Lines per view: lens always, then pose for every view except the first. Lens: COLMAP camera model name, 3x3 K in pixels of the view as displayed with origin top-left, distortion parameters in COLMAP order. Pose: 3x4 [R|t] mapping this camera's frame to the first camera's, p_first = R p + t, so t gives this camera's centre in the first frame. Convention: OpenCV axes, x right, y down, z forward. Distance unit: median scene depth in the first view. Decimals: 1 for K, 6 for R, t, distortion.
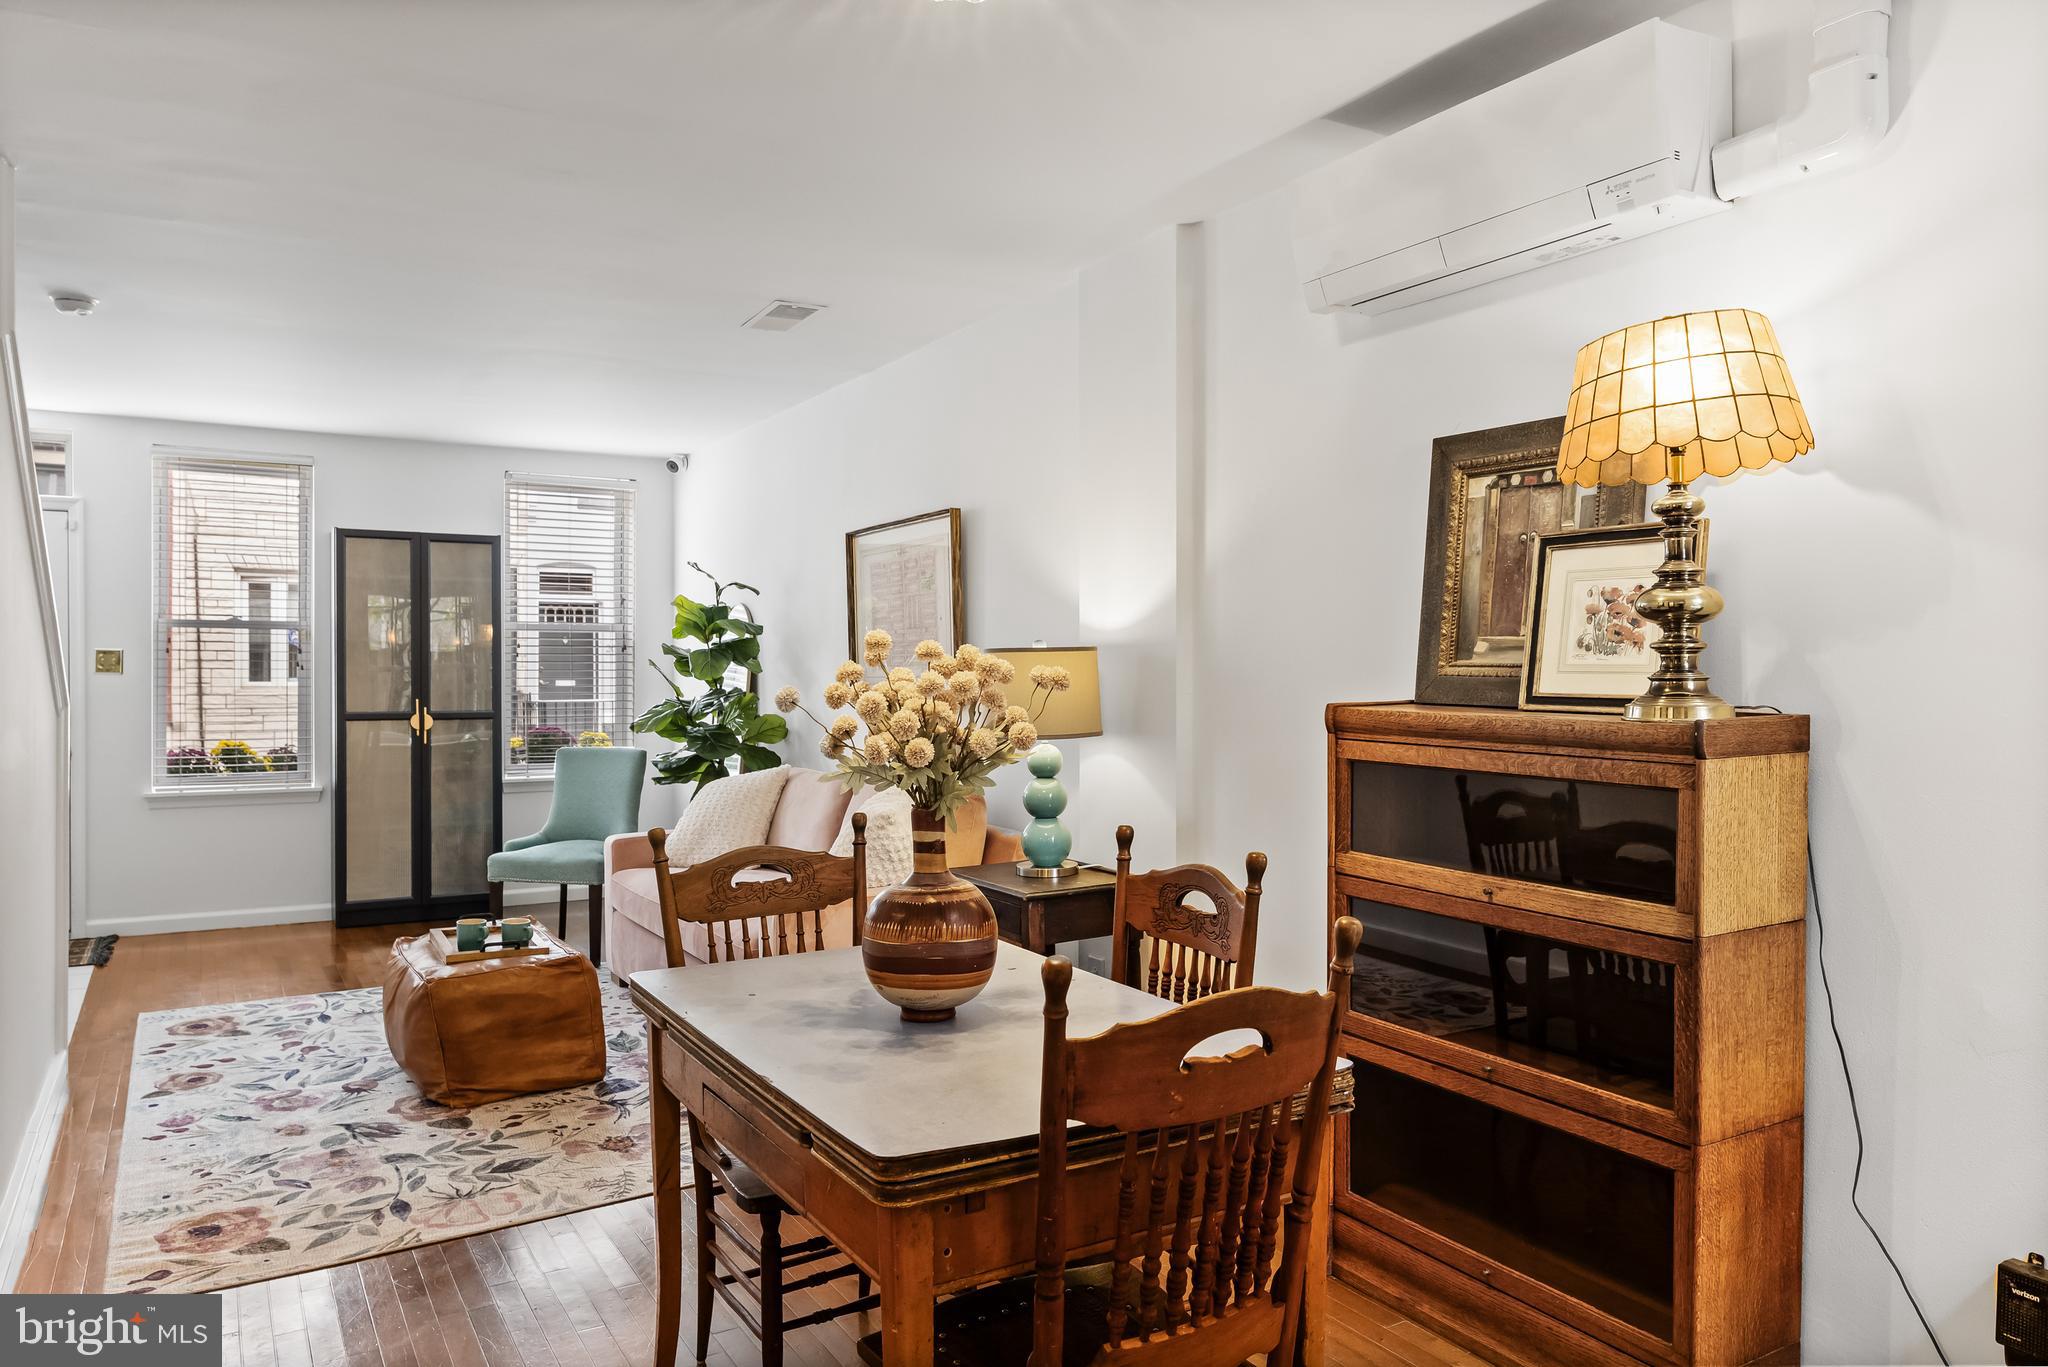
lens RADIAL K [[1390.9, 0, 1013.2], [0, 1390.9, 676.2], [0, 0, 1]] dist [-0.000016, -0.006385]
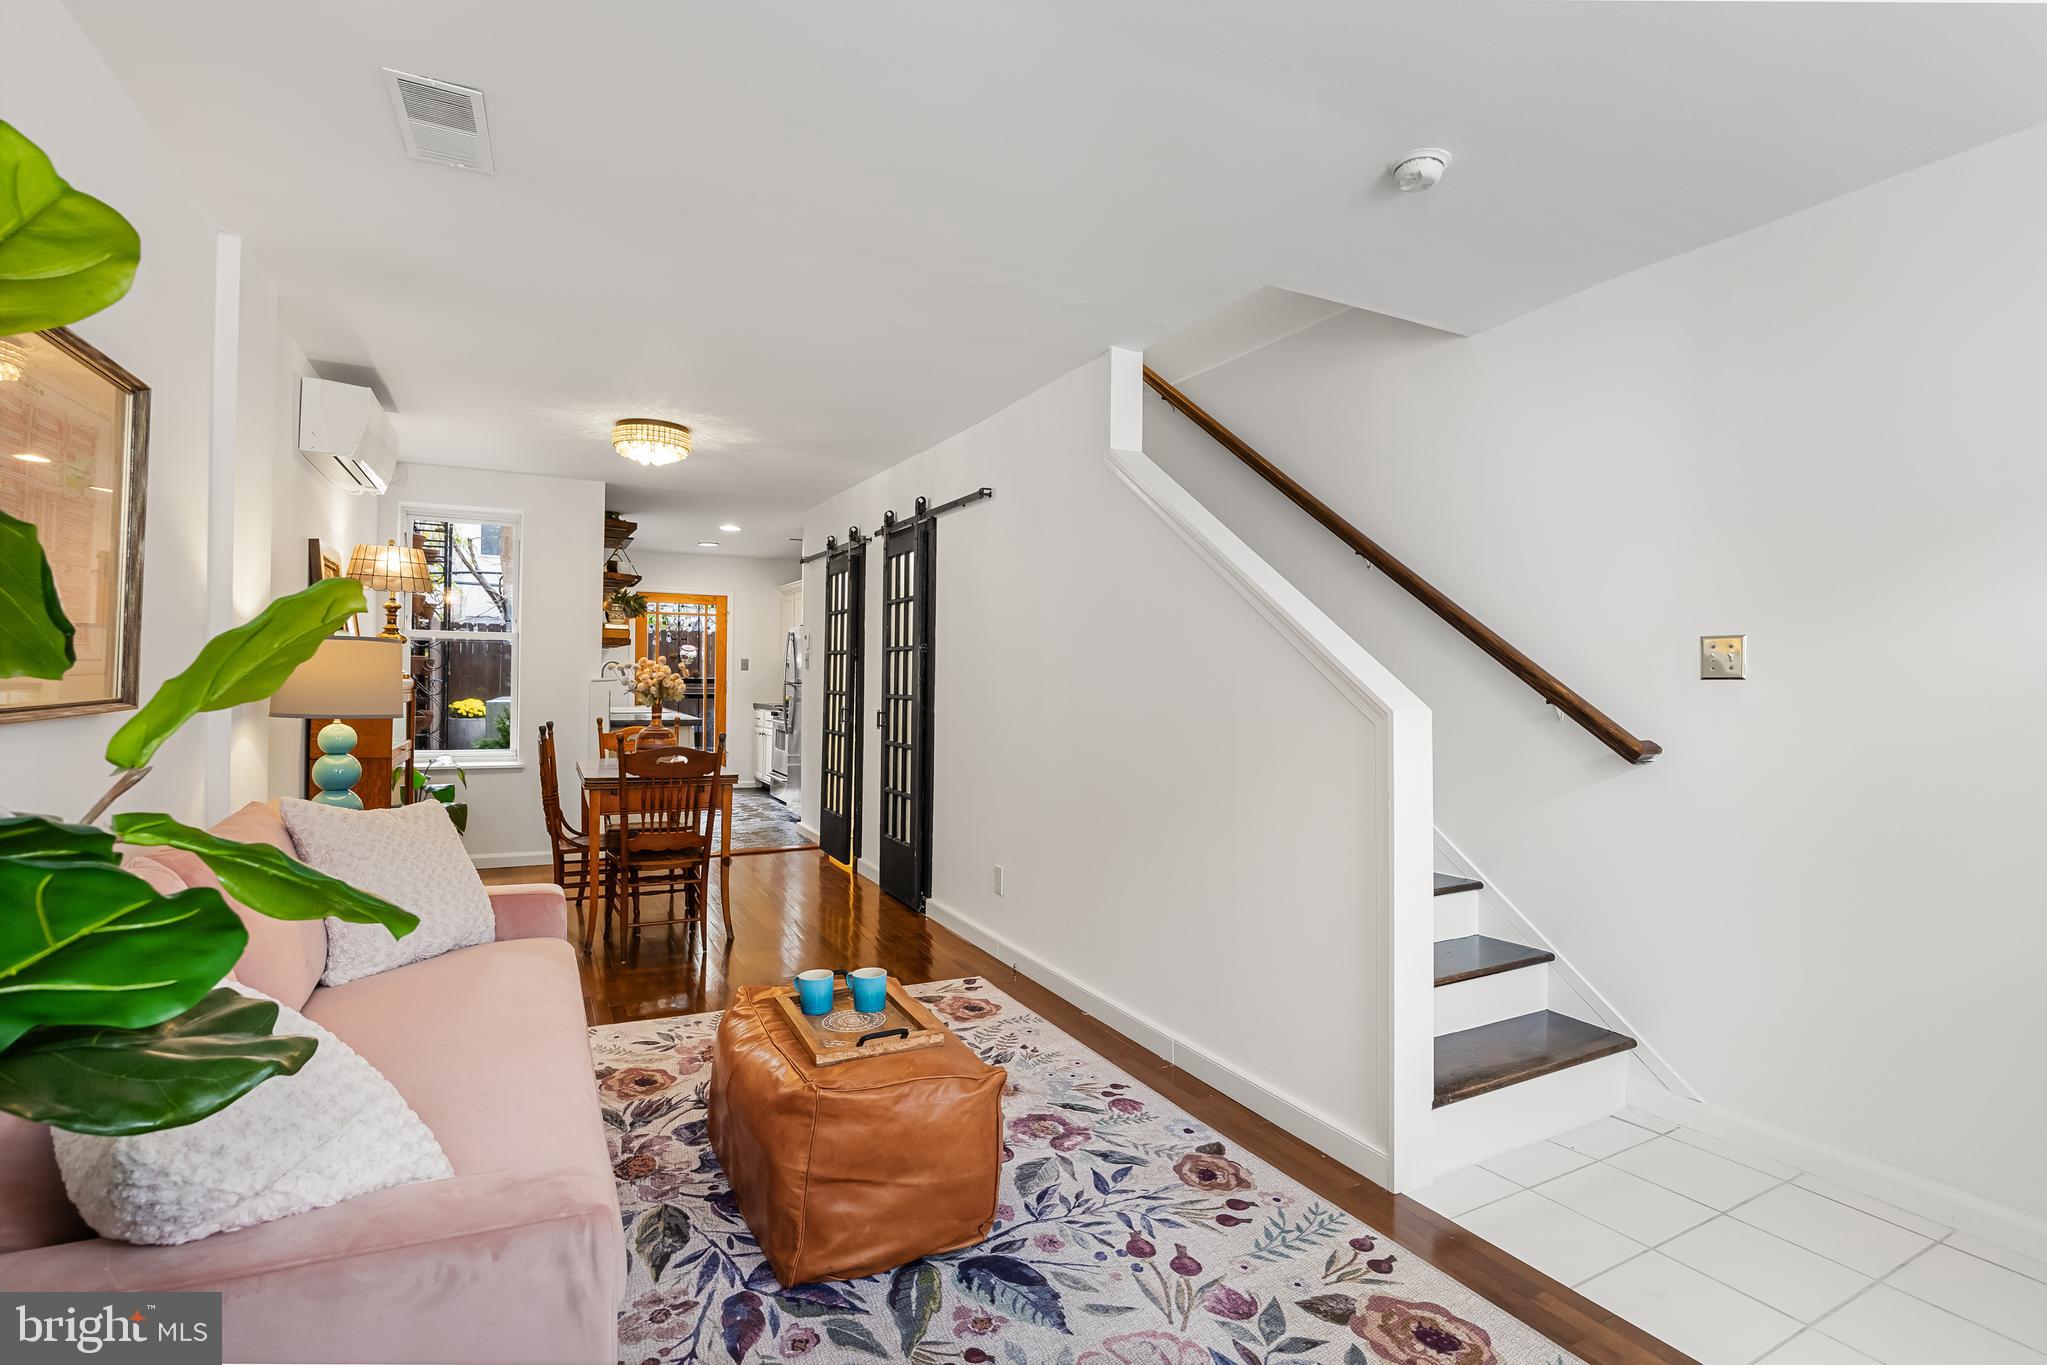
lens RADIAL K [[956.4, 0, 1020.8], [0, 956.4, 682.3], [0, 0, 1]] dist [-0.009199, 0.004672]
pose [[-0.998636, -0.013287, 0.050494, -0.542139], [-0.012833, 0.999874, 0.009318, 0.001376], [-0.050611, 0.008658, -0.998681, 1.670982]]
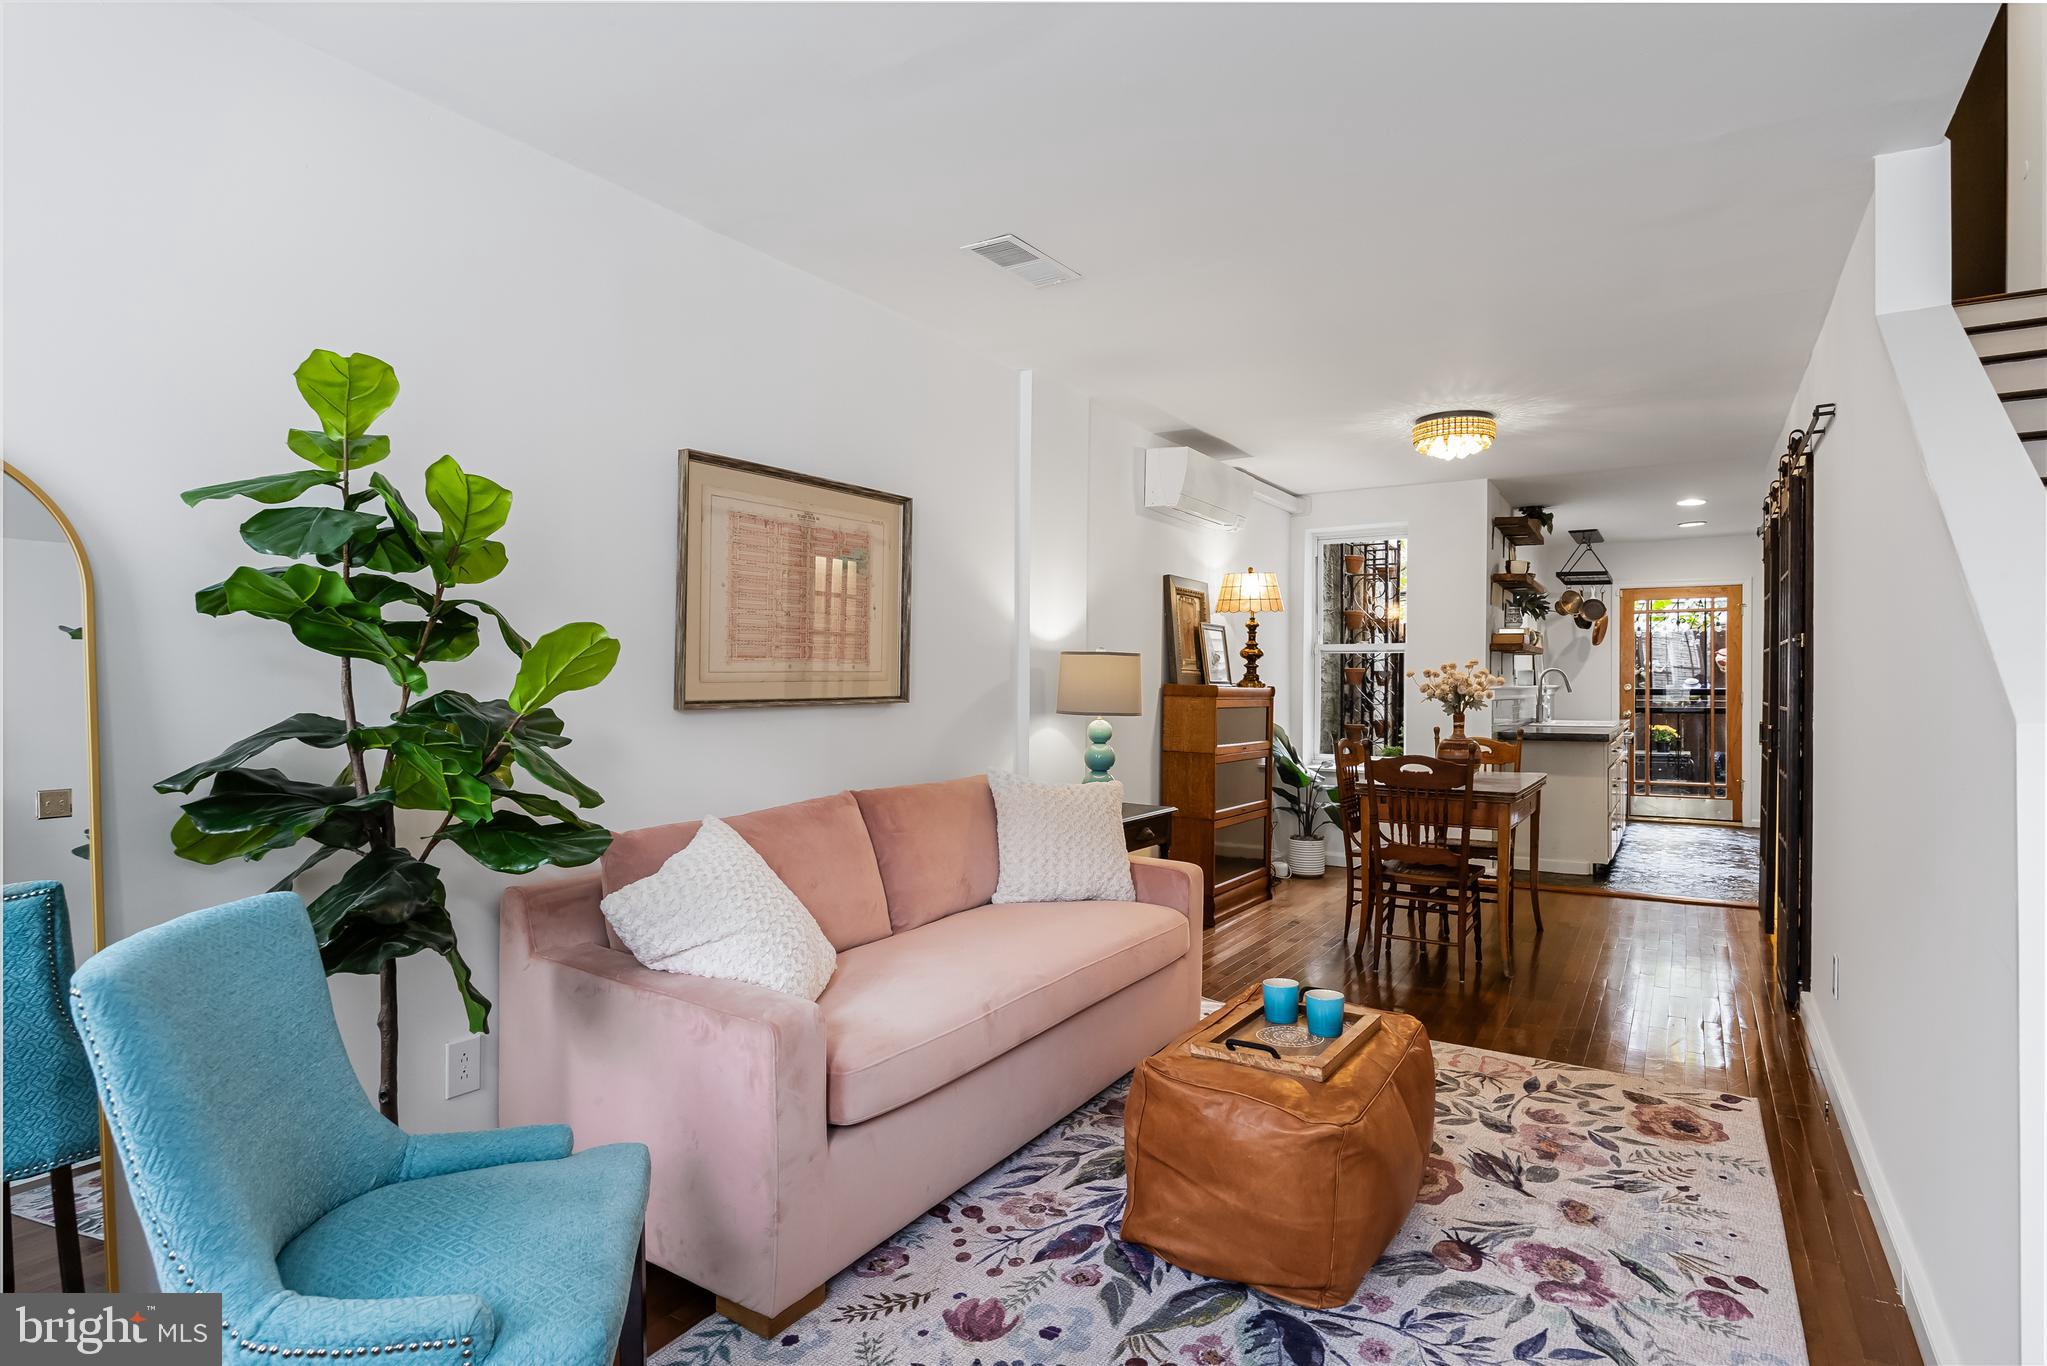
lens RADIAL K [[1056.9, 0, 1056.8], [0, 1056.9, 689.7], [0, 0, 1]] dist [-0.004968, -0.001744]
pose [[-0.481235, -0.006735, 0.876566, -0.880659], [0.000908, 0.999966, 0.008181, 0.008318], [-0.876591, 0.004733, -0.481213, 1.508981]]
